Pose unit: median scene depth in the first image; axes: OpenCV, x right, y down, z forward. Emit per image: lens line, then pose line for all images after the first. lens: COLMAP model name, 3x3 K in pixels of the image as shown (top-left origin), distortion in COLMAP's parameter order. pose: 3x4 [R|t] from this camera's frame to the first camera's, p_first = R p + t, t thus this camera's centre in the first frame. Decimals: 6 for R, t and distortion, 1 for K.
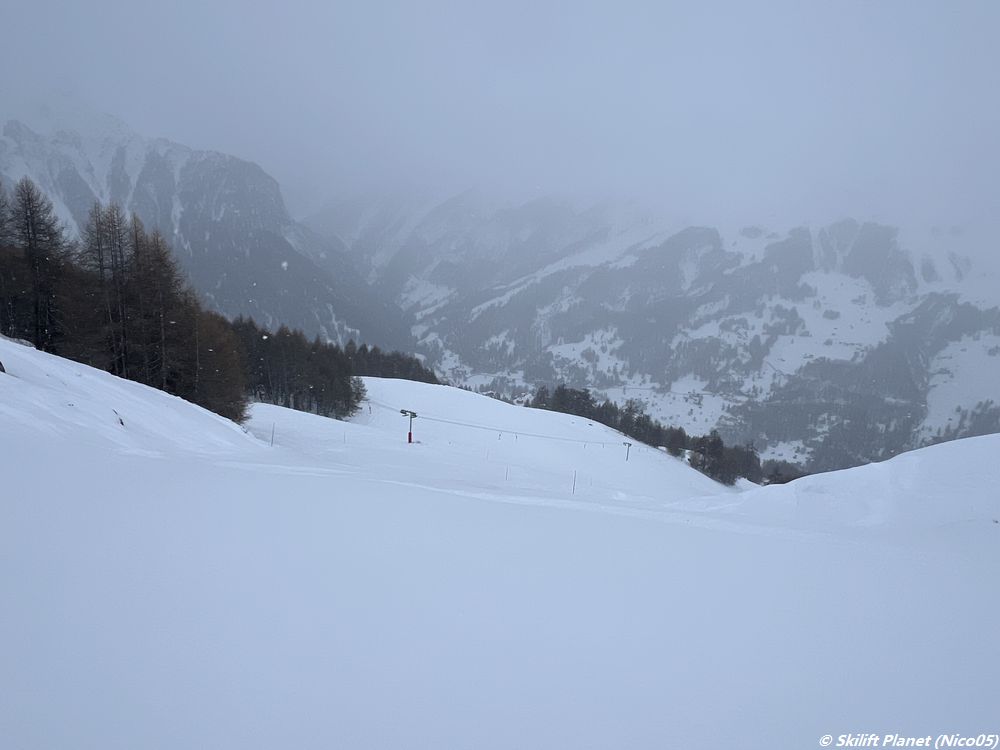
lens RADIAL K [[691.4, 0, 499.2], [0, 691.4, 380.0], [0, 0, 1]] dist [-0.013809, -0.003850]
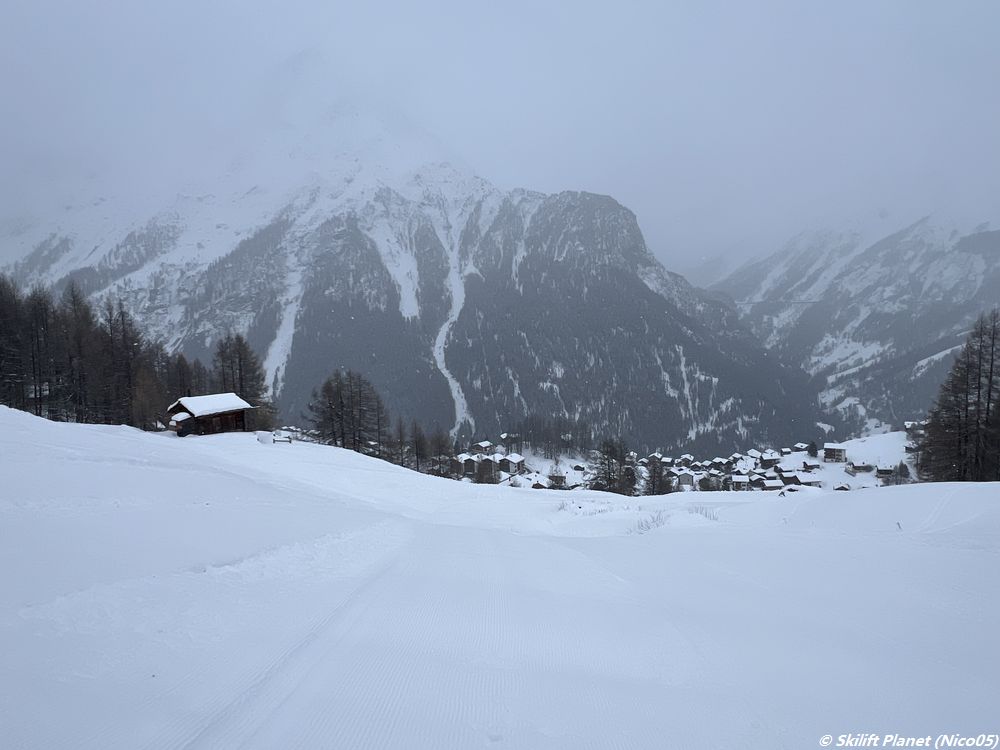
lens RADIAL K [[649.0, 0, 498.0], [0, 649.0, 380.2], [0, 0, 1]] dist [-0.009938, -0.000963]
pose [[0.804422, -0.028674, -0.593365, 0.004586], [-0.068296, 0.987748, -0.140320, 0.033355], [0.590119, 0.153401, 0.792608, 0.332296]]
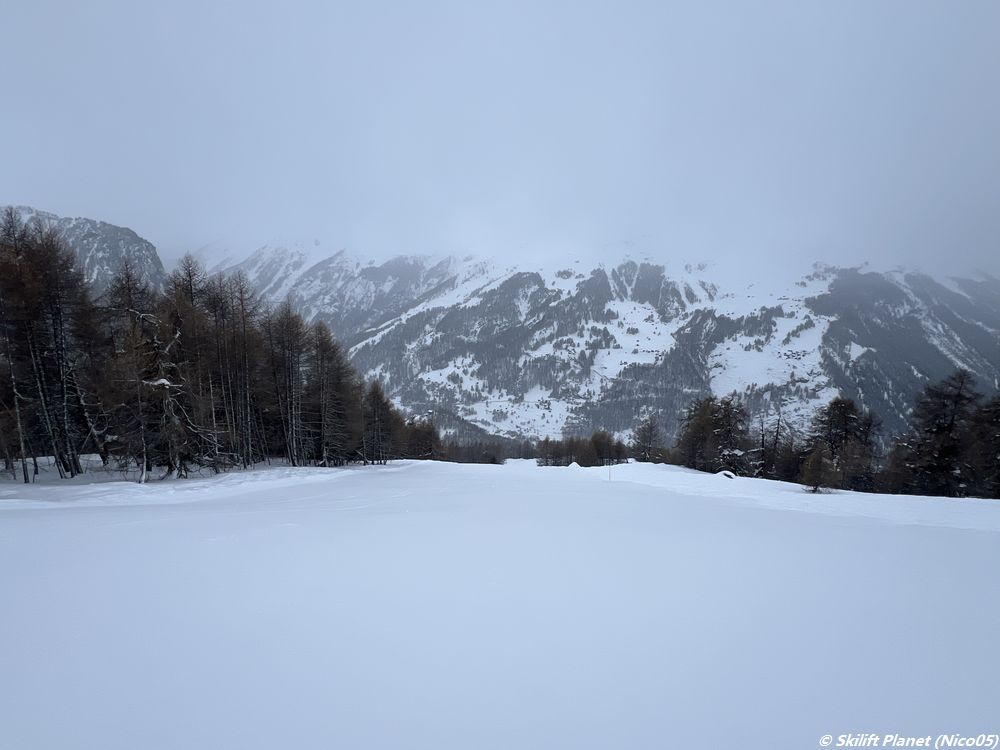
lens RADIAL K [[507.5, 0, 496.9], [0, 507.5, 372.7], [0, 0, 1]] dist [-0.002641, -0.000991]
pose [[0.965064, -0.088322, 0.246679, -0.015903], [0.101095, 0.994089, -0.039579, -0.002518], [-0.241725, 0.063134, 0.968289, 0.116087]]
